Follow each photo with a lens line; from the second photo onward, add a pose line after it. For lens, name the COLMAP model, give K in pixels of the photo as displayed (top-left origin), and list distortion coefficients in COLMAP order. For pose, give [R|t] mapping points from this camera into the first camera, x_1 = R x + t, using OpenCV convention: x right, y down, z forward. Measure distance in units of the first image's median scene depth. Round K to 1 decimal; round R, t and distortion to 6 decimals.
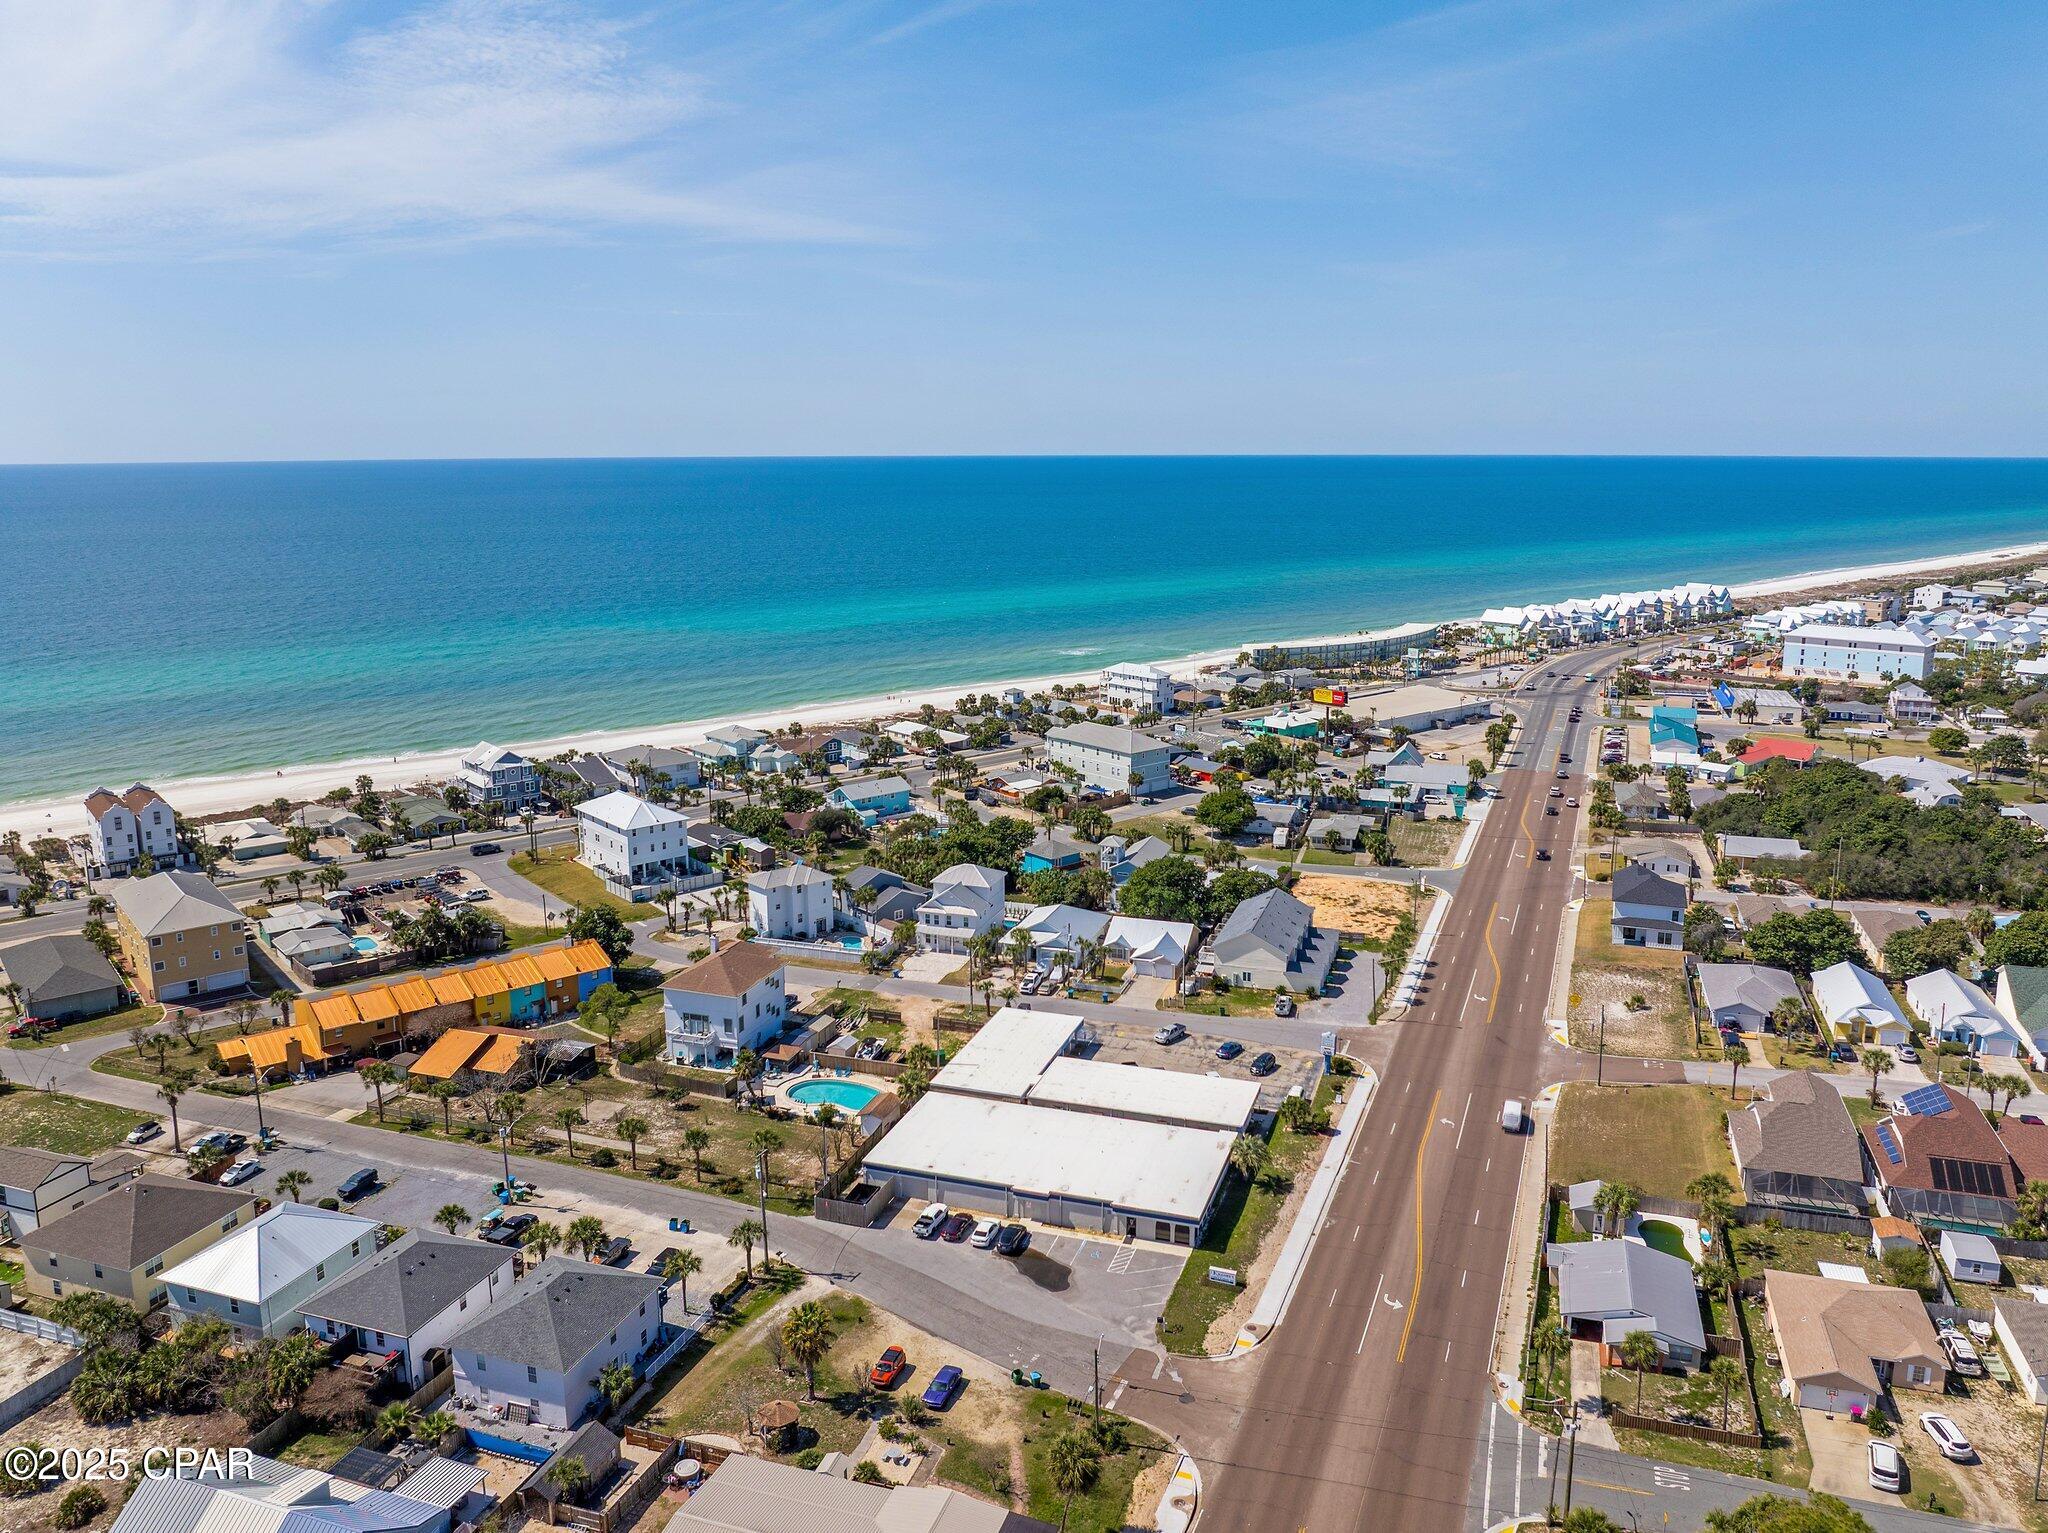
lens RADIAL K [[1471.6, 0, 1045.8], [0, 1471.6, 765.9], [0, 0, 1]] dist [-0.009054, -0.075385]
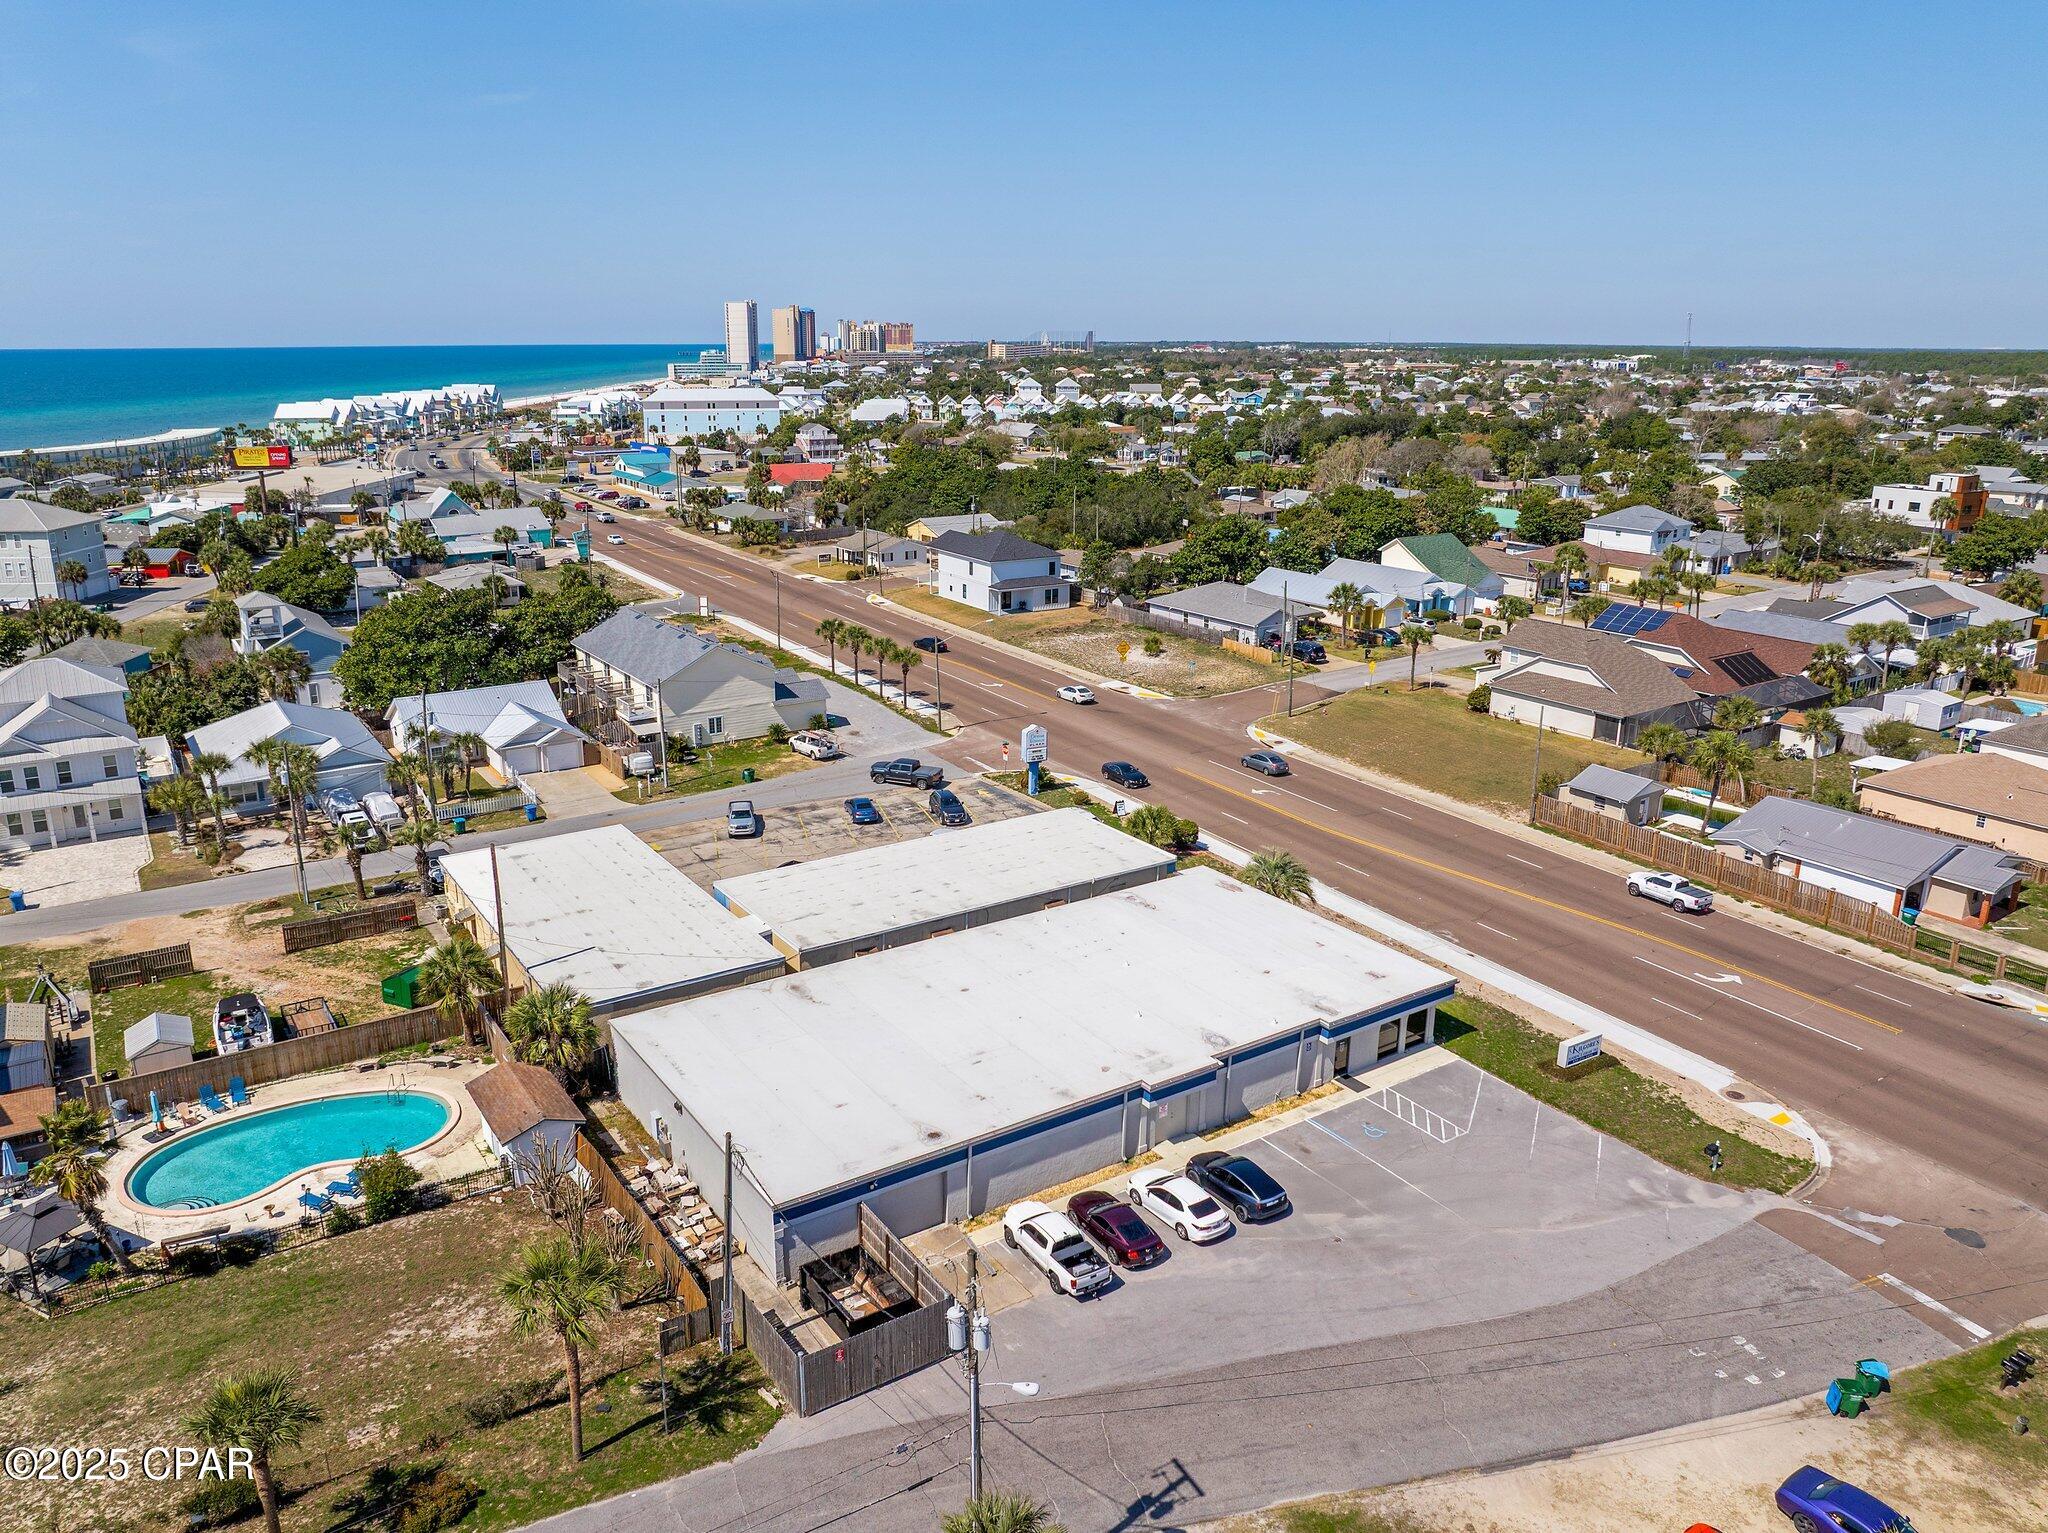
lens RADIAL K [[1455.7, 0, 1024.0], [0, 1455.7, 766.5], [0, 0, 1]] dist [-0.038619, 0.000575]
pose [[0.611650, -0.218345, 0.760401, -0.283389], [0.162400, 0.975344, 0.149434, 0.110757], [-0.774281, 0.032088, 0.632028, 0.642574]]
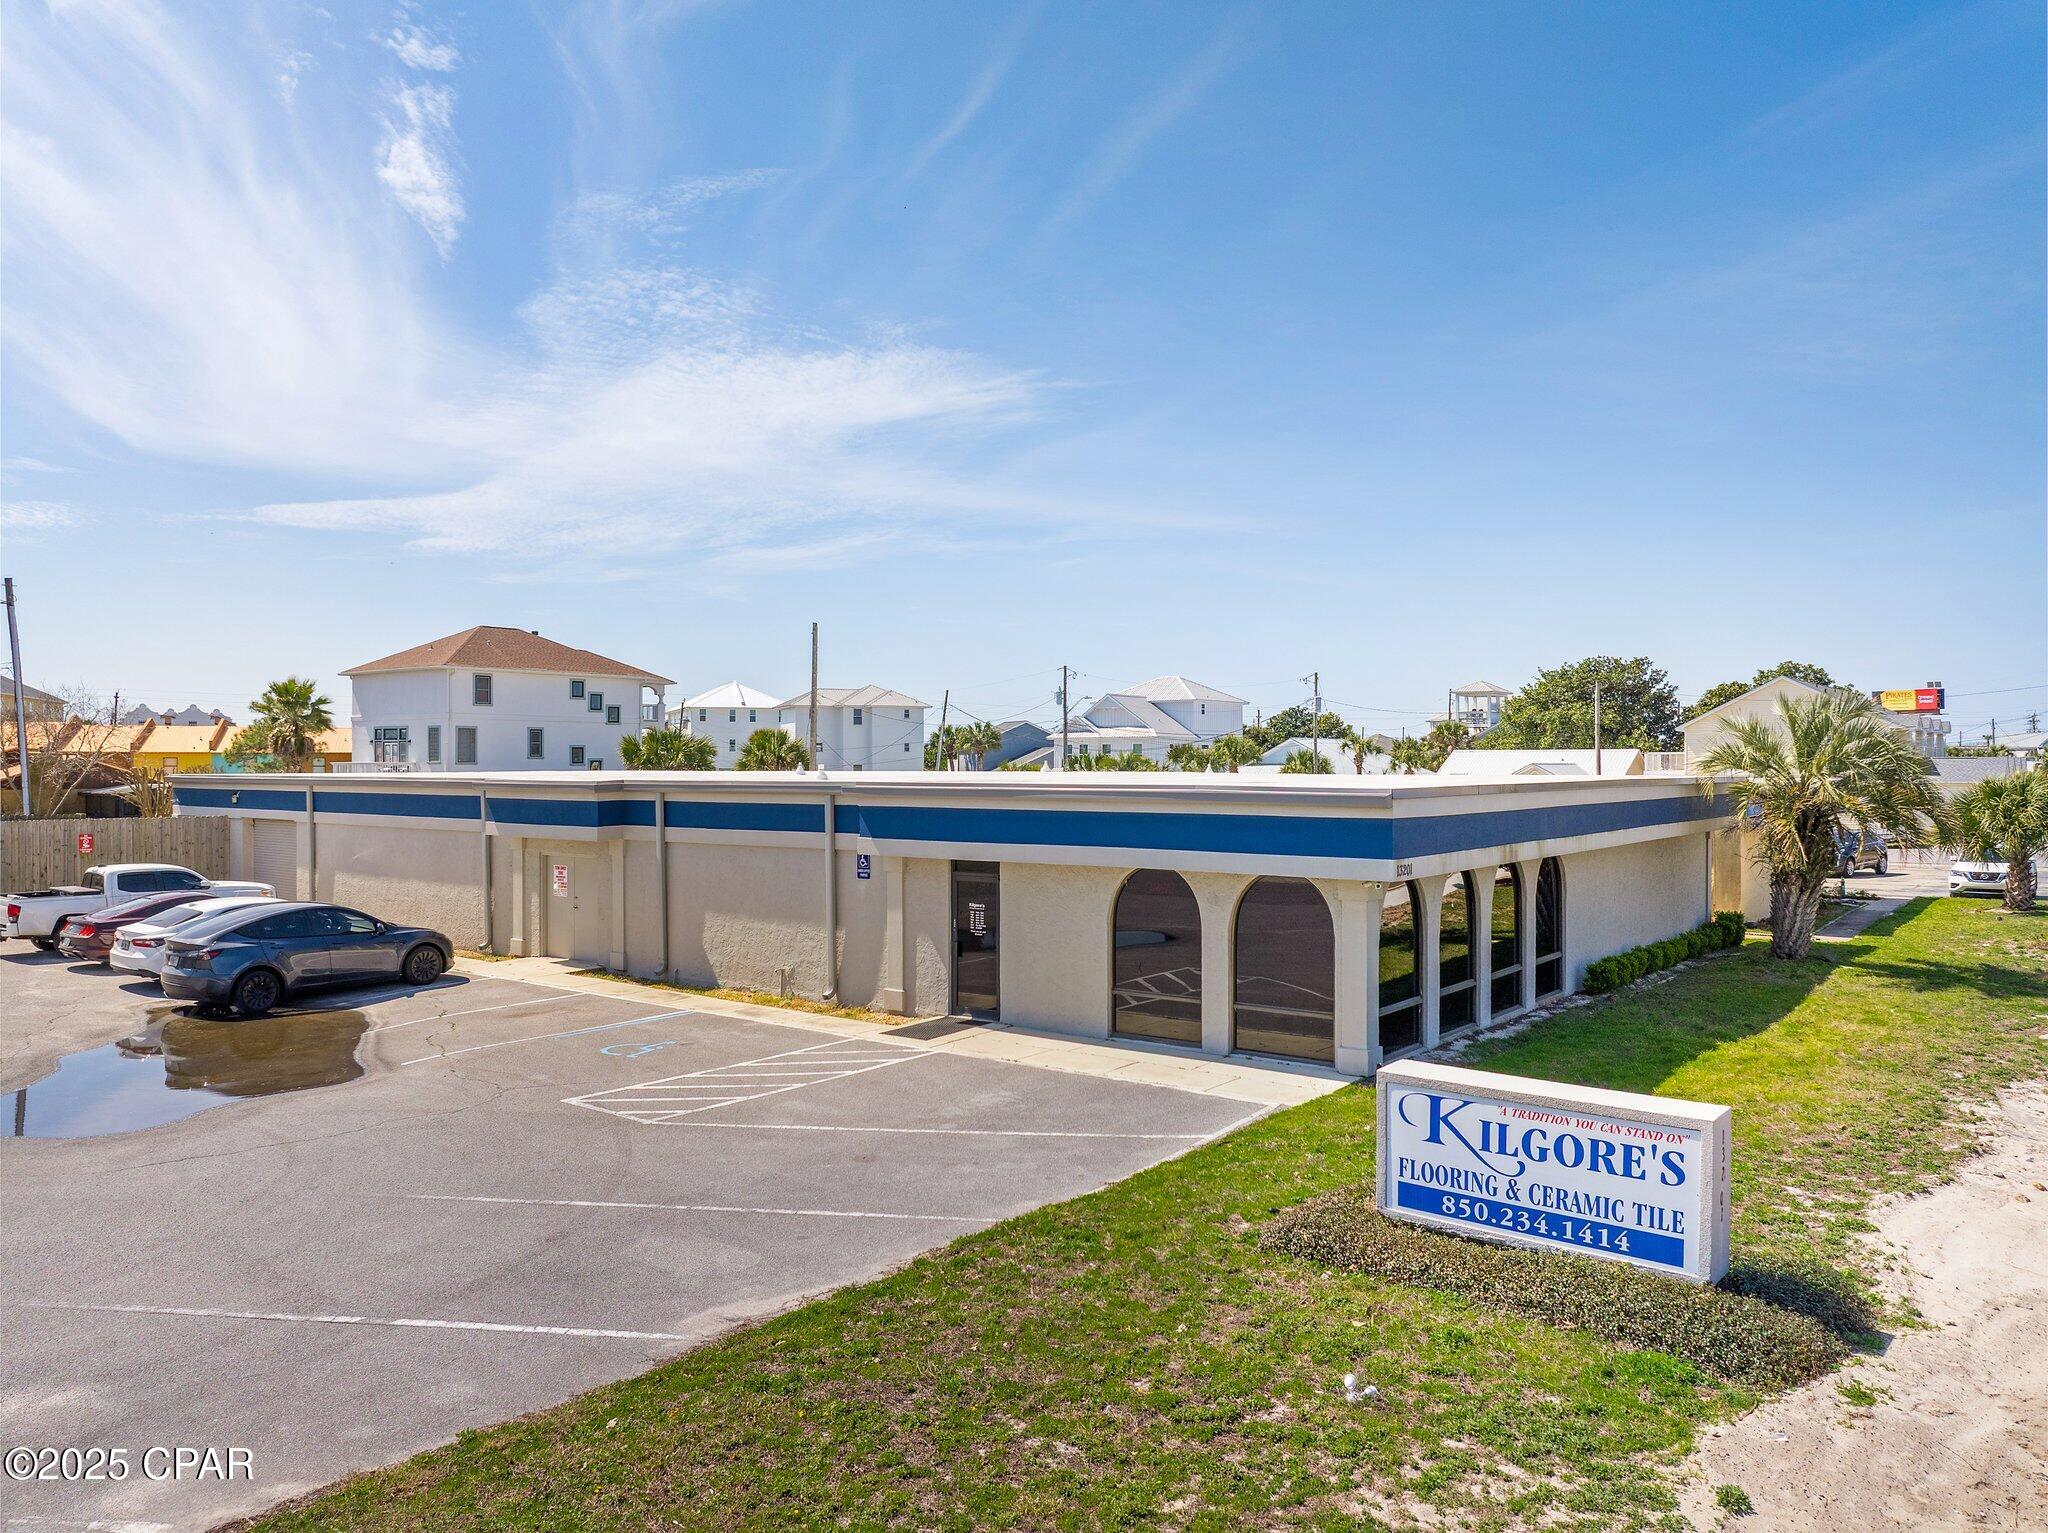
lens RADIAL K [[1439.9, 0, 1032.5], [0, 1439.9, 768.5], [0, 0, 1]] dist [-0.038689, -0.002043]
pose [[0.942333, 0.003113, -0.334664, 0.093568], [-0.072845, 0.977891, -0.196018, 0.267273], [0.326654, 0.209093, 0.921725, 0.710544]]
